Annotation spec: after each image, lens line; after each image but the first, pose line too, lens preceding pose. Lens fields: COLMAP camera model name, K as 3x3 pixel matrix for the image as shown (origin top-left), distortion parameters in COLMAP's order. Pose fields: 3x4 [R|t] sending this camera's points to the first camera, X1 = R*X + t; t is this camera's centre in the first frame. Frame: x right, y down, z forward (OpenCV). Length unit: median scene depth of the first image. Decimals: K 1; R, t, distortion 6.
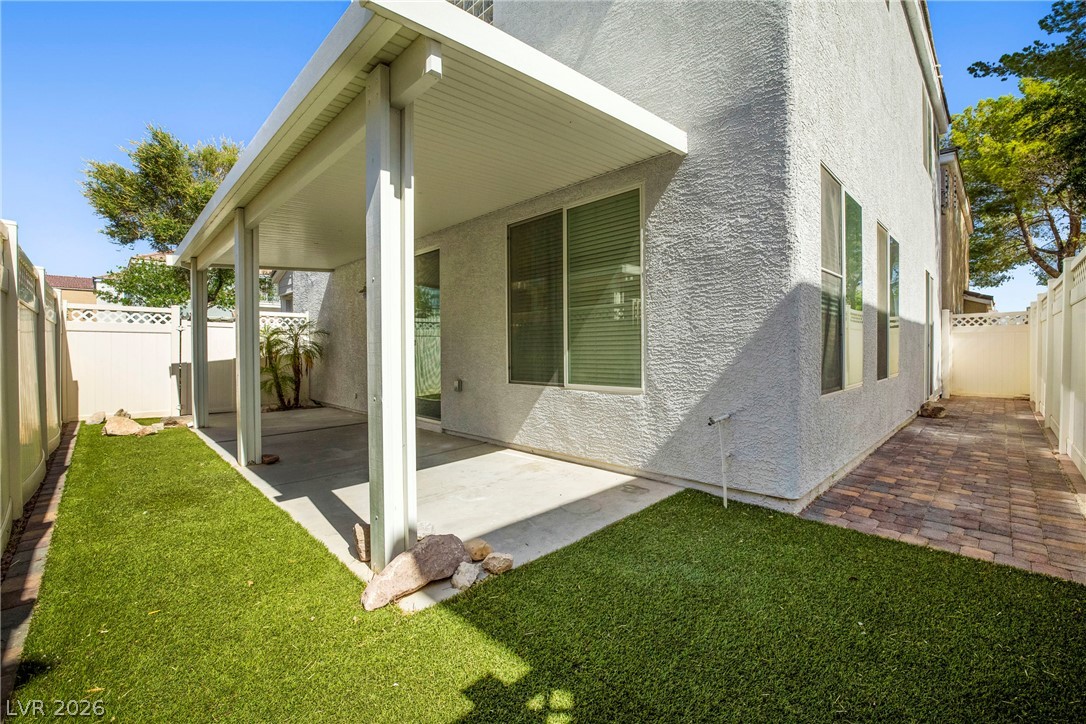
lens RADIAL K [[462.0, 0, 545.6], [0, 462.0, 361.0], [0, 0, 1]] dist [-0.004438, -0.000126]
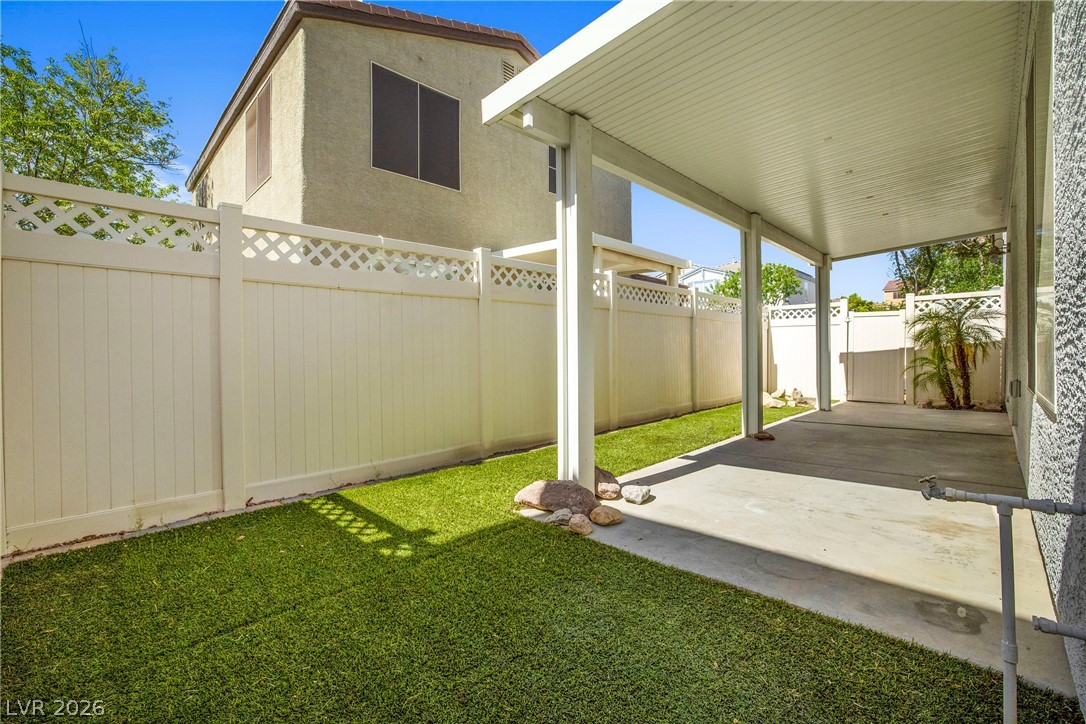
lens RADIAL K [[462.0, 0, 545.6], [0, 462.0, 351.7], [0, 0, 1]] dist [-0.004438, -0.000126]
pose [[0.025241, 0.007637, -0.999652, 0.688158], [-0.011980, 0.999901, 0.007336, 0.013714], [0.999610, 0.011790, 0.025330, 0.613632]]
